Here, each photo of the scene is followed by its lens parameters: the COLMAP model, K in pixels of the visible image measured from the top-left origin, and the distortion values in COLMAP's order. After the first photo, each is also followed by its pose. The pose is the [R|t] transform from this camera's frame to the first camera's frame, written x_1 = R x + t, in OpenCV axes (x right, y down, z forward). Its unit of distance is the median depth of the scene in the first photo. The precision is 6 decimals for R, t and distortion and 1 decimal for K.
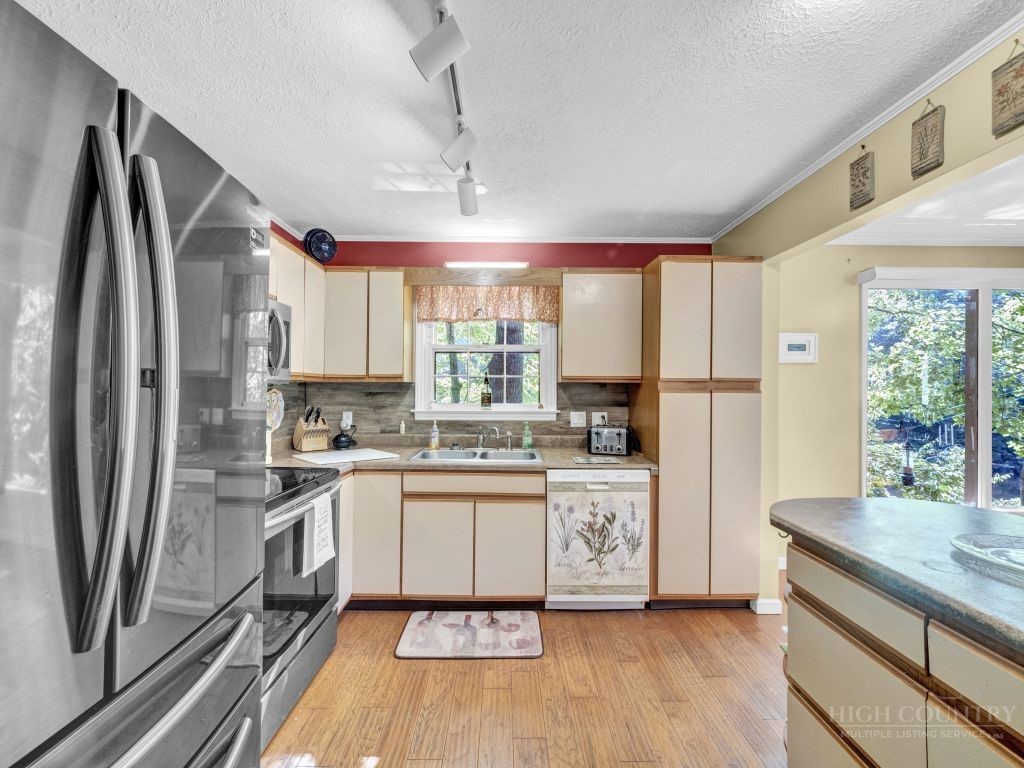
lens RADIAL K [[432.4, 0, 512.0], [0, 432.4, 384.0], [0, 0, 1]] dist [-0.000235, -0.000080]
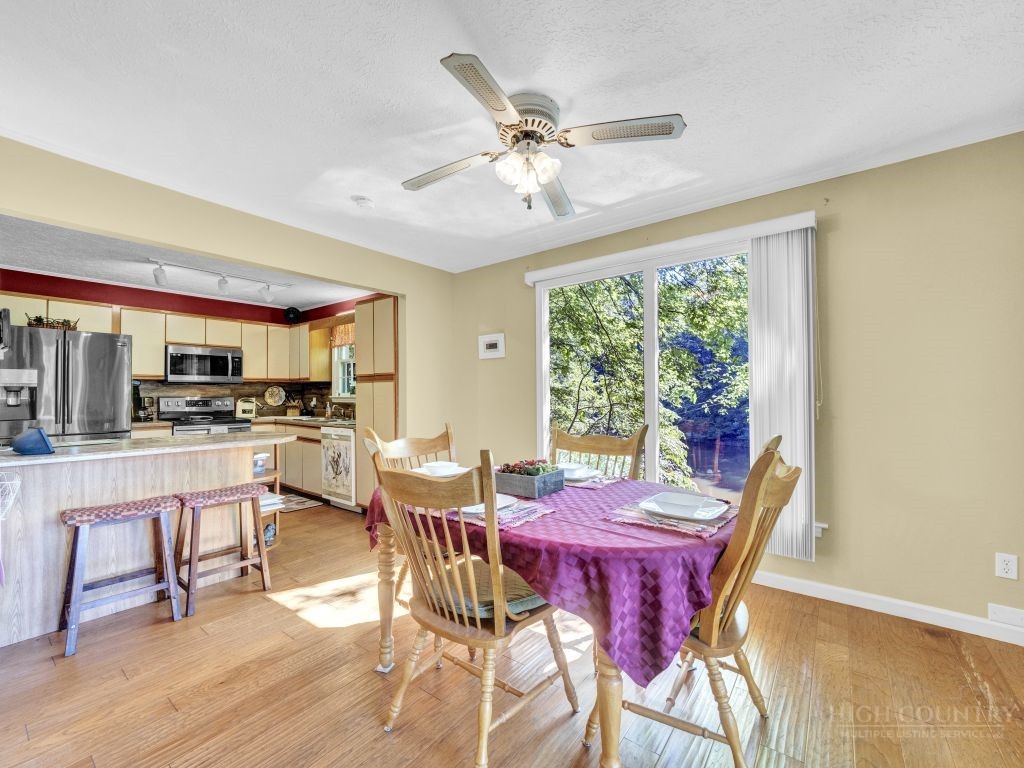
lens RADIAL K [[432.4, 0, 512.0], [0, 432.4, 384.0], [0, 0, 1]] dist [-0.000235, -0.000080]
pose [[0.787200, -0.022406, -0.616291, 1.760349], [0.019379, 0.999745, -0.011594, 0.050975], [0.616393, -0.002816, 0.787433, 0.044075]]
